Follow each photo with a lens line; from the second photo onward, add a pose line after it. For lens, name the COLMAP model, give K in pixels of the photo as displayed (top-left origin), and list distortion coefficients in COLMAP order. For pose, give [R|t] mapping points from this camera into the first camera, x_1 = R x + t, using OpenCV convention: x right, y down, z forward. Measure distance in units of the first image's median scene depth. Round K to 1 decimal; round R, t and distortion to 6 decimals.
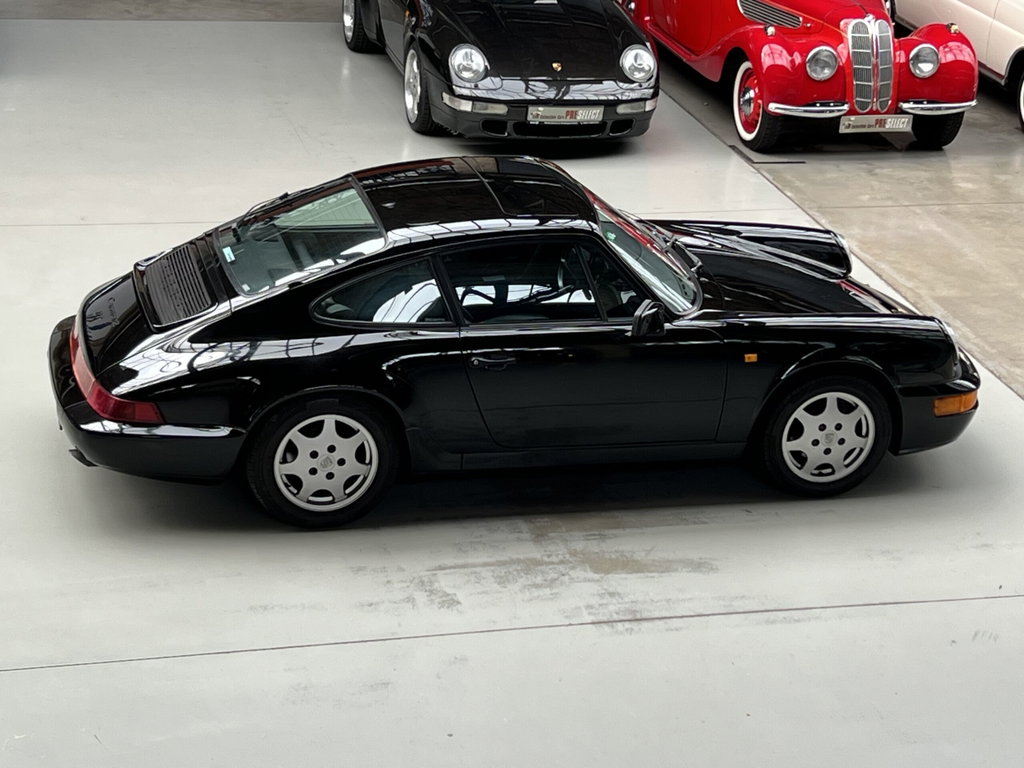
lens RADIAL K [[2177.7, 0, 565.0], [0, 2177.7, 405.5], [0, 0, 1]] dist [0.153932, 0.000000]
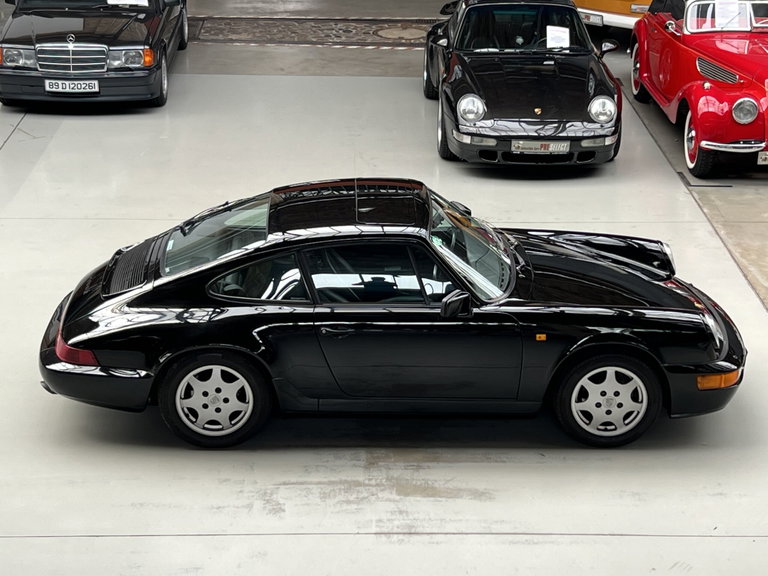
lens RADIAL K [[1585.2, 0, 410.5], [0, 1585.2, 301.7], [0, 0, 1]] dist [0.130564, 0.000000]
pose [[0.972667, 0.040539, -0.228637, 0.220269], [-0.047511, 0.998556, -0.025070, -0.015298], [0.227291, 0.035247, 0.973189, 0.056674]]
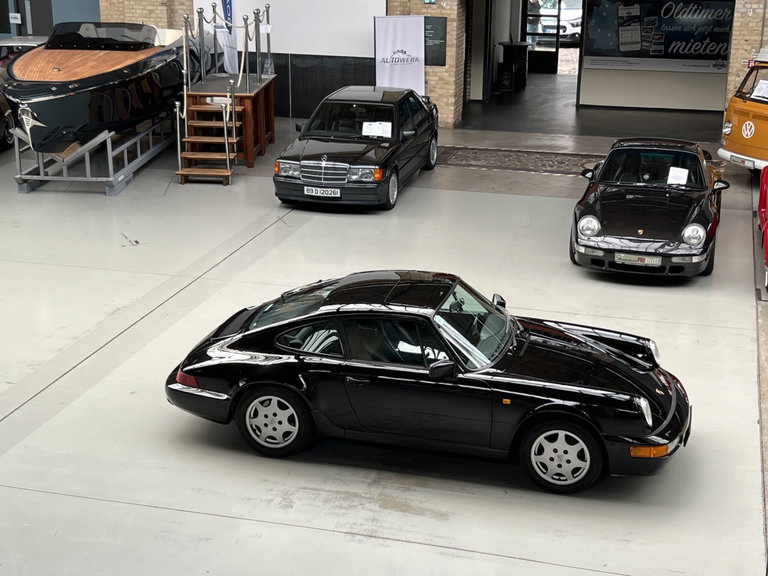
lens RADIAL K [[1227.3, 0, 403.5], [0, 1227.3, 288.8], [0, 0, 1]] dist [0.088634, 0.000000]
pose [[0.866569, 0.104449, -0.488005, 0.464287], [-0.151452, 0.986777, -0.057737, -0.040193], [0.475522, 0.123942, 0.870929, 0.111124]]
